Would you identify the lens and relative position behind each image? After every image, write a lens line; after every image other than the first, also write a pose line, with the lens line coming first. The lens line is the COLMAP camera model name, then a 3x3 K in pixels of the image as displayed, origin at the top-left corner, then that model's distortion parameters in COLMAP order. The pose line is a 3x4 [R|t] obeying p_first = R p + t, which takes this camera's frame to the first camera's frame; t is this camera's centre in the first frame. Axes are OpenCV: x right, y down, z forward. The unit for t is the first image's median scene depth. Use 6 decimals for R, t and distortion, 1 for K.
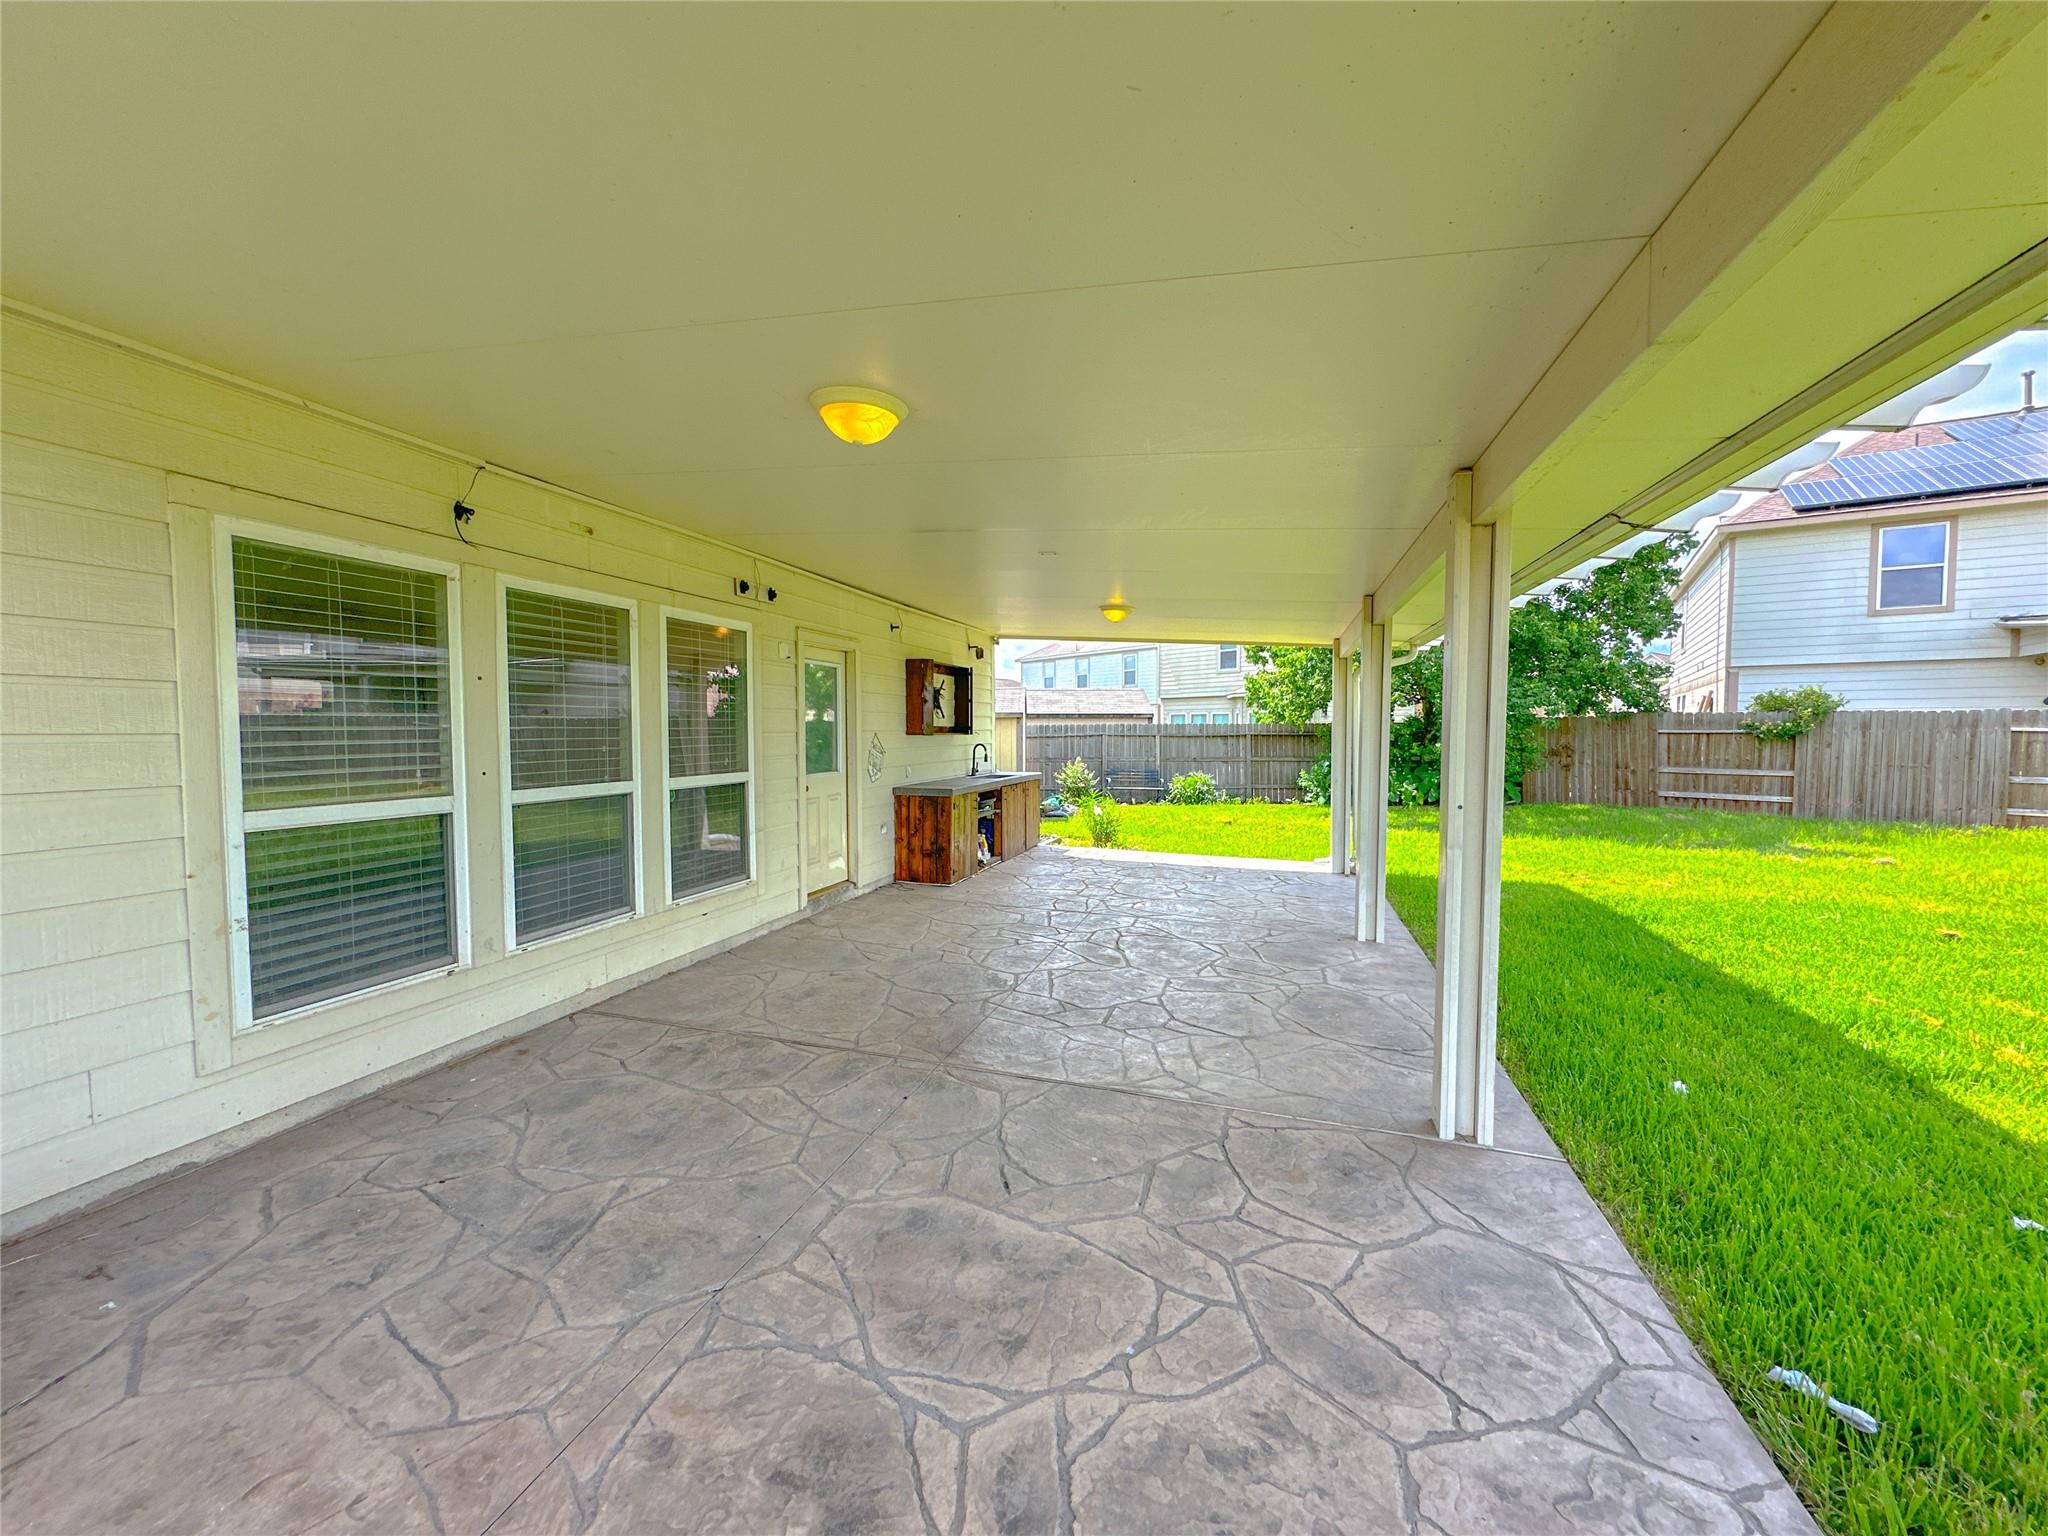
lens RADIAL K [[815.2, 0, 1030.4], [0, 815.2, 765.8], [0, 0, 1]] dist [-0.003675, 0.000362]
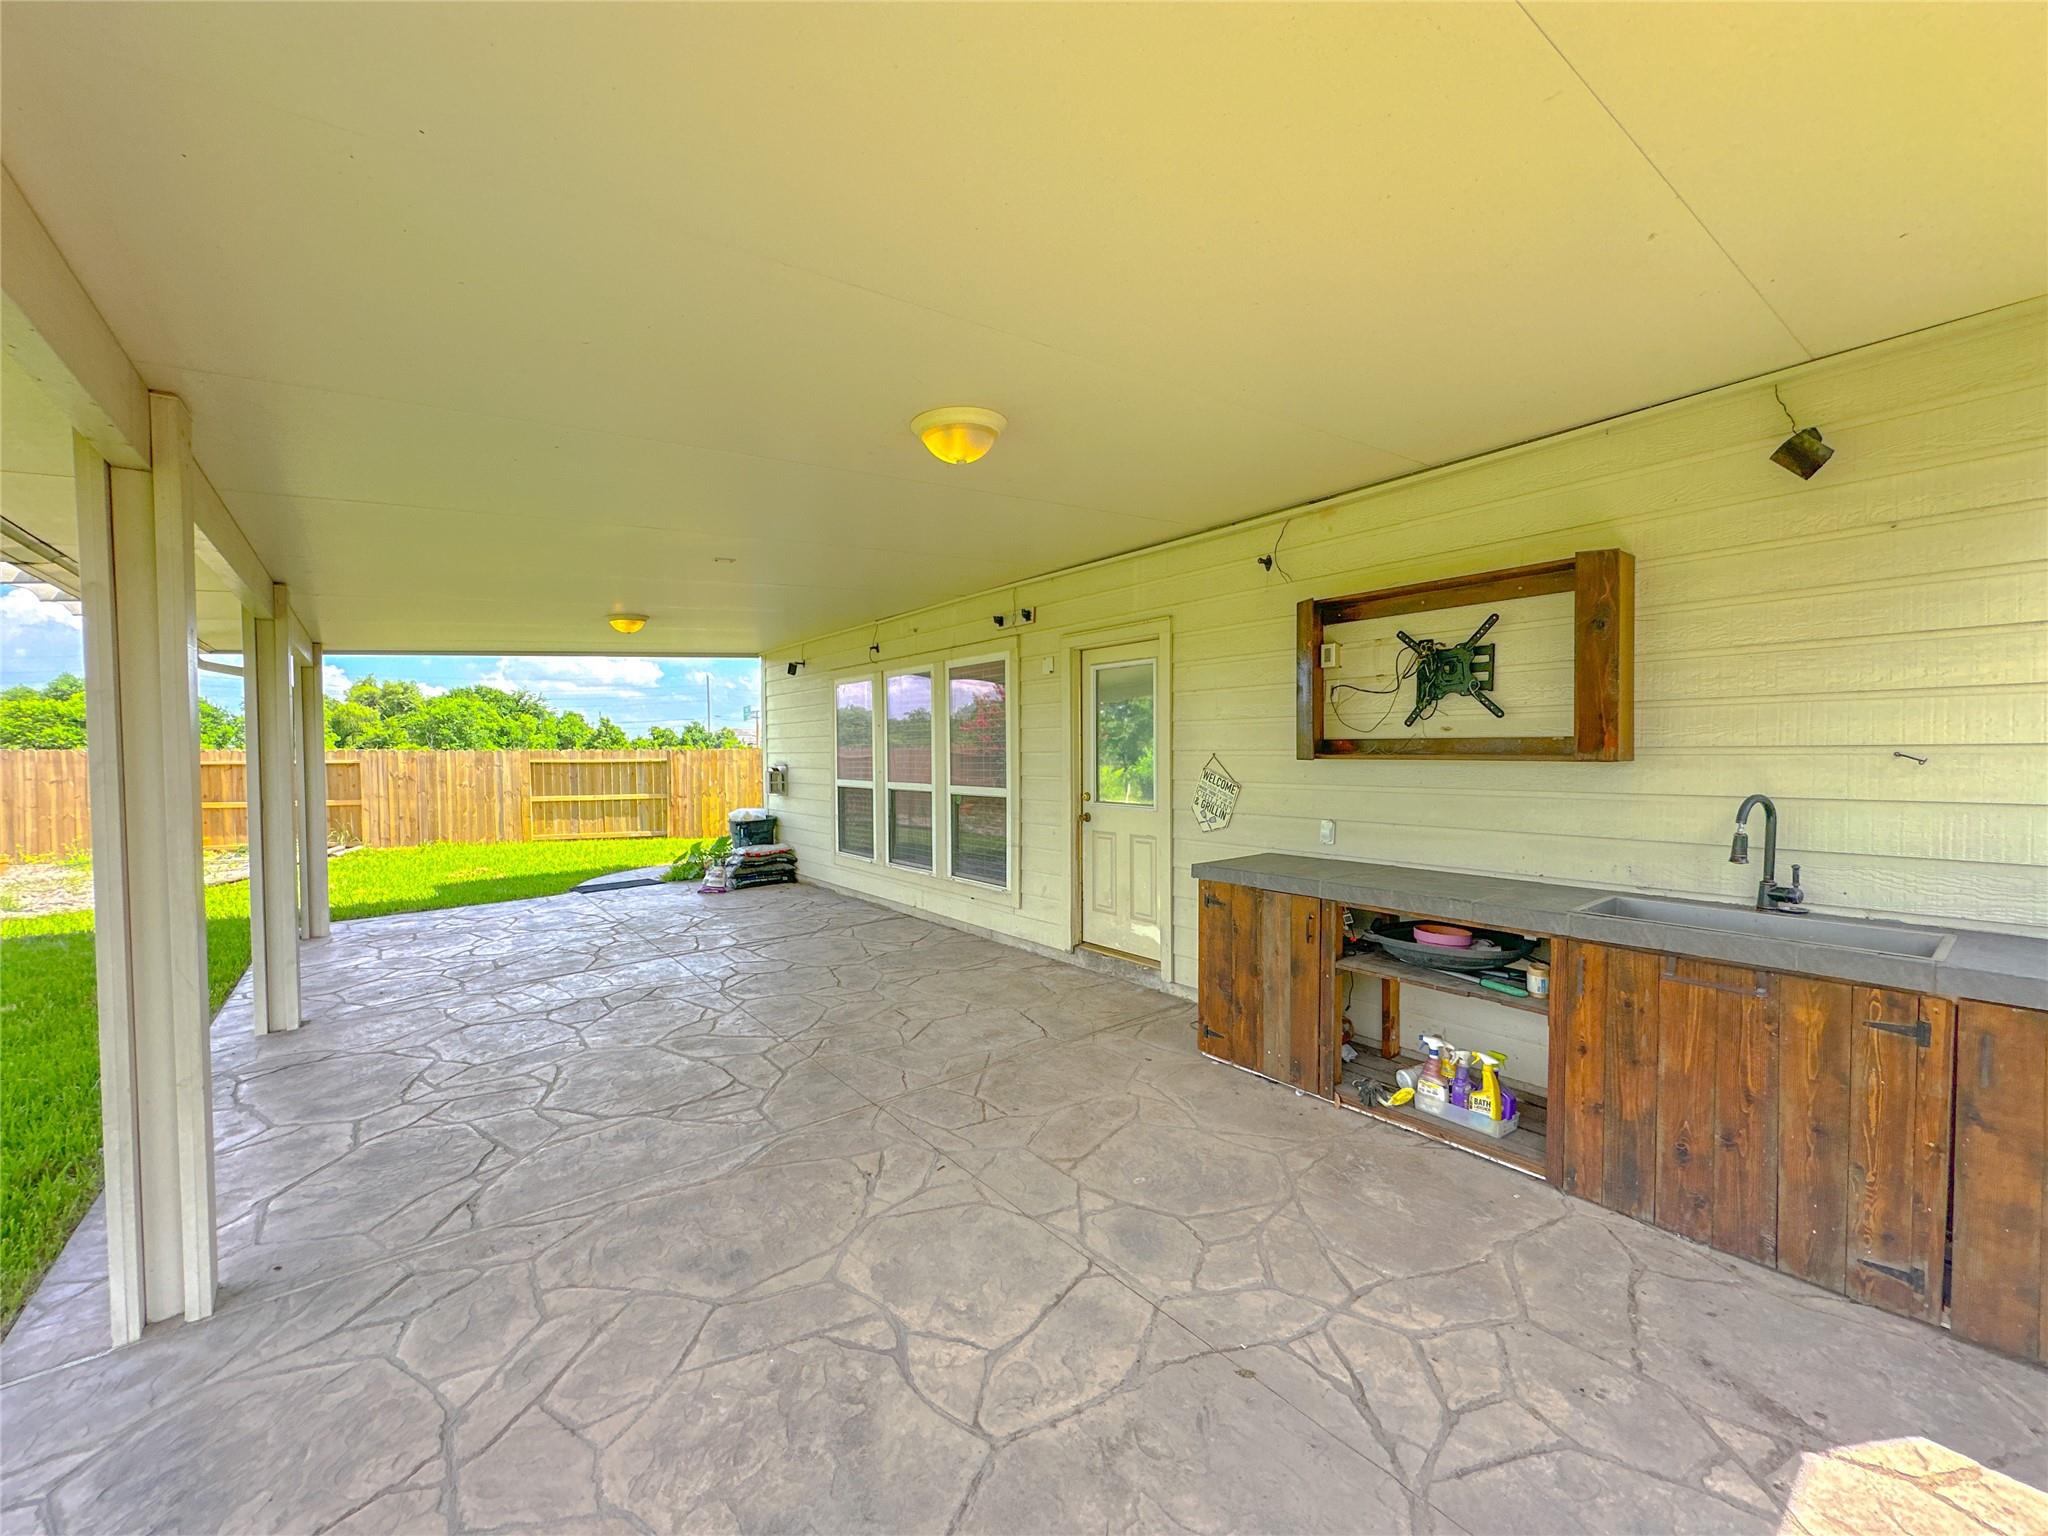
lens RADIAL K [[815.2, 0, 1020.9], [0, 815.2, 768.3], [0, 0, 1]] dist [-0.003675, 0.000362]
pose [[-0.584262, 0.023781, -0.811216, 0.528449], [-0.027874, 0.998393, 0.049344, -0.074512], [0.811086, 0.051441, -0.582660, 1.662761]]
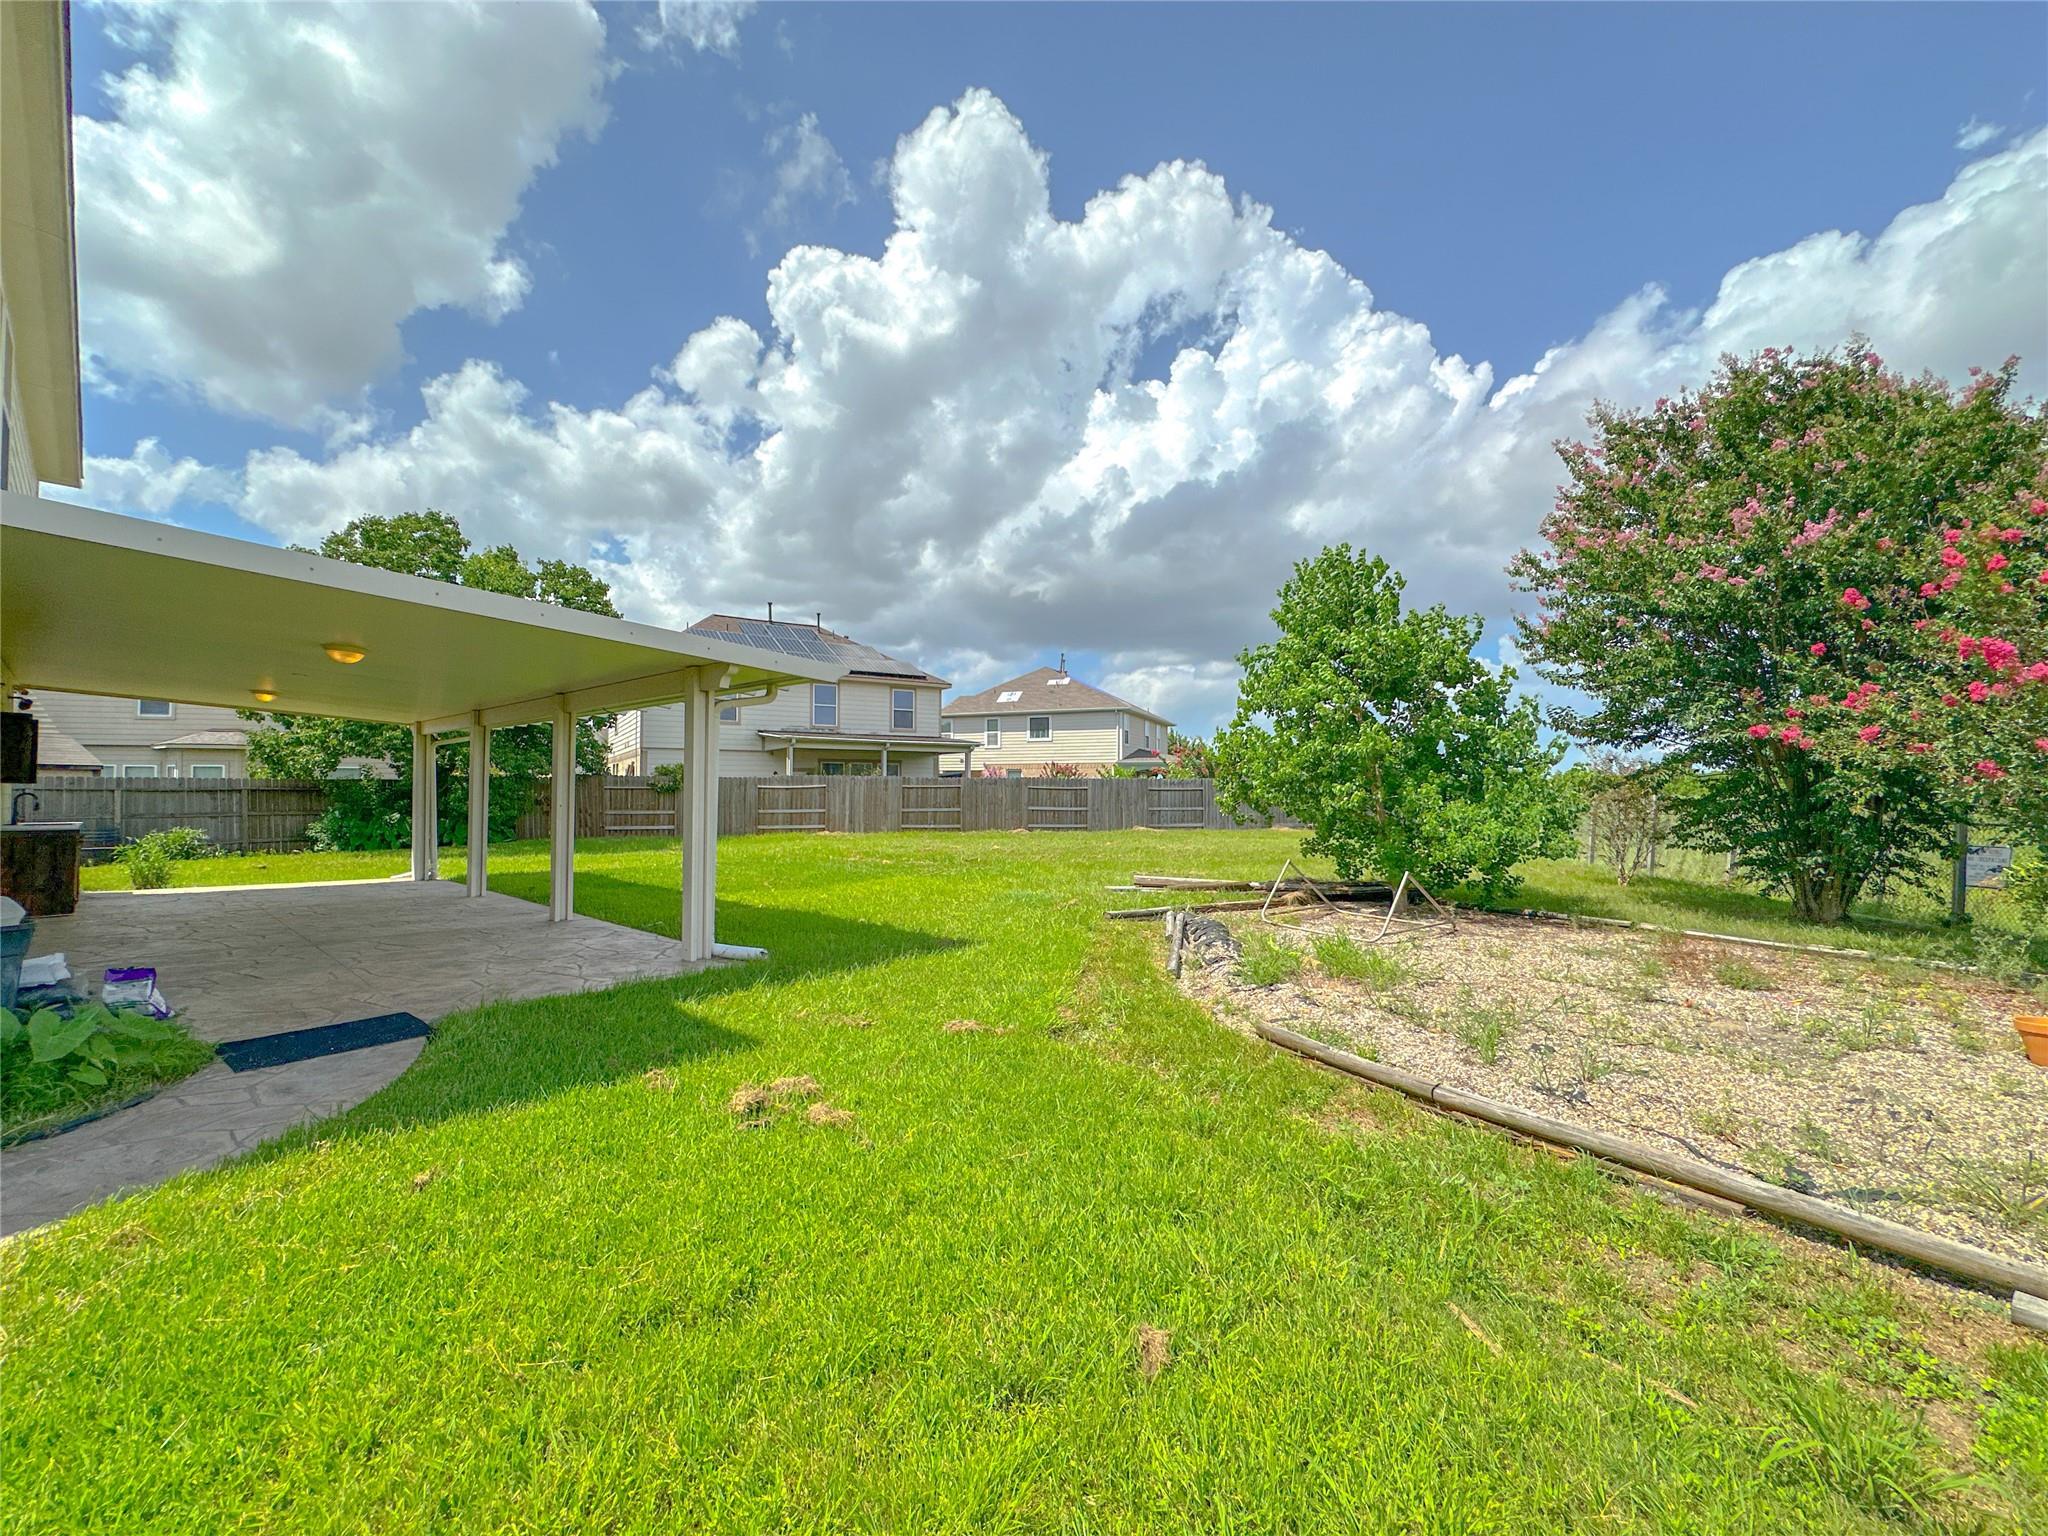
lens RADIAL K [[815.2, 0, 1029.8], [0, 815.2, 769.0], [0, 0, 1]] dist [-0.003675, 0.000362]
pose [[0.409124, 0.025416, 0.912125, -0.771429], [0.038398, 0.998247, -0.045039, 0.059139], [-0.911671, 0.053450, 0.407431, -0.920679]]
